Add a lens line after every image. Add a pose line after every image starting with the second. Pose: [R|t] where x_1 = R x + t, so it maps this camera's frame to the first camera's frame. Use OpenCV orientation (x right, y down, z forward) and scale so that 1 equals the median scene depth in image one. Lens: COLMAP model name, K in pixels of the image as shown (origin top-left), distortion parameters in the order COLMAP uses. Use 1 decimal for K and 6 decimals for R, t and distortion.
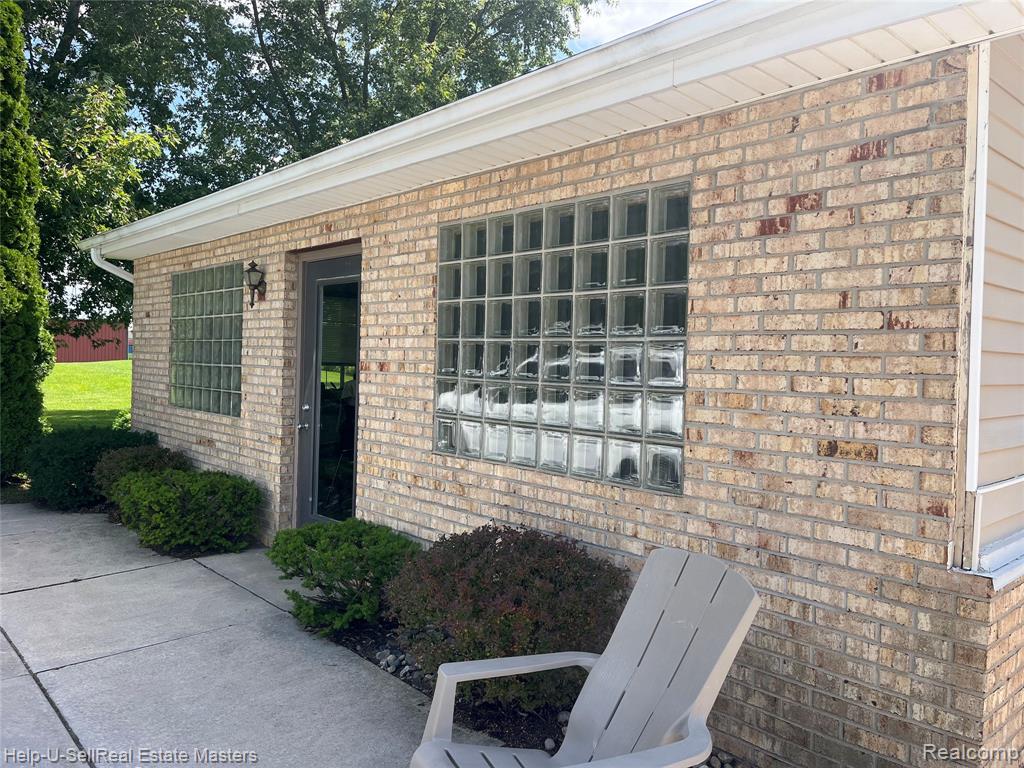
lens RADIAL K [[774.6, 0, 511.4], [0, 774.6, 382.3], [0, 0, 1]] dist [0.006051, -0.000668]
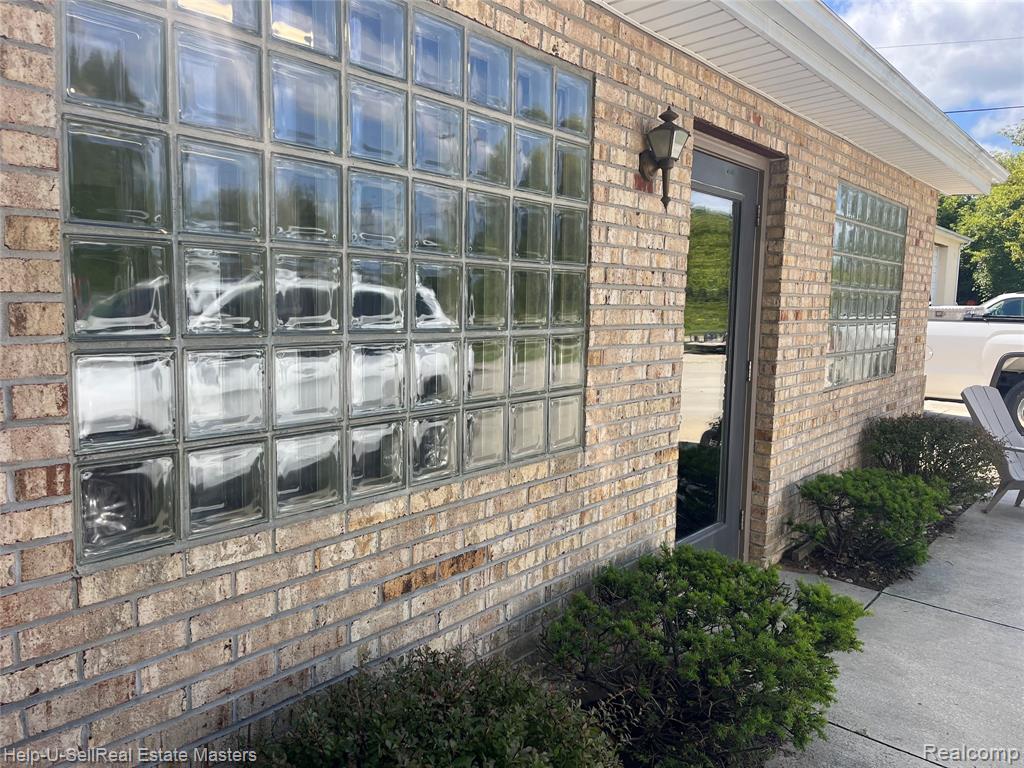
lens RADIAL K [[774.6, 0, 512.4], [0, 774.6, 383.0], [0, 0, 1]] dist [0.006051, -0.000668]
pose [[-0.139543, -0.146366, 0.979339, -0.813506], [-0.005994, 0.989122, 0.146974, -0.057913], [-0.990198, 0.014639, -0.138903, 1.162321]]
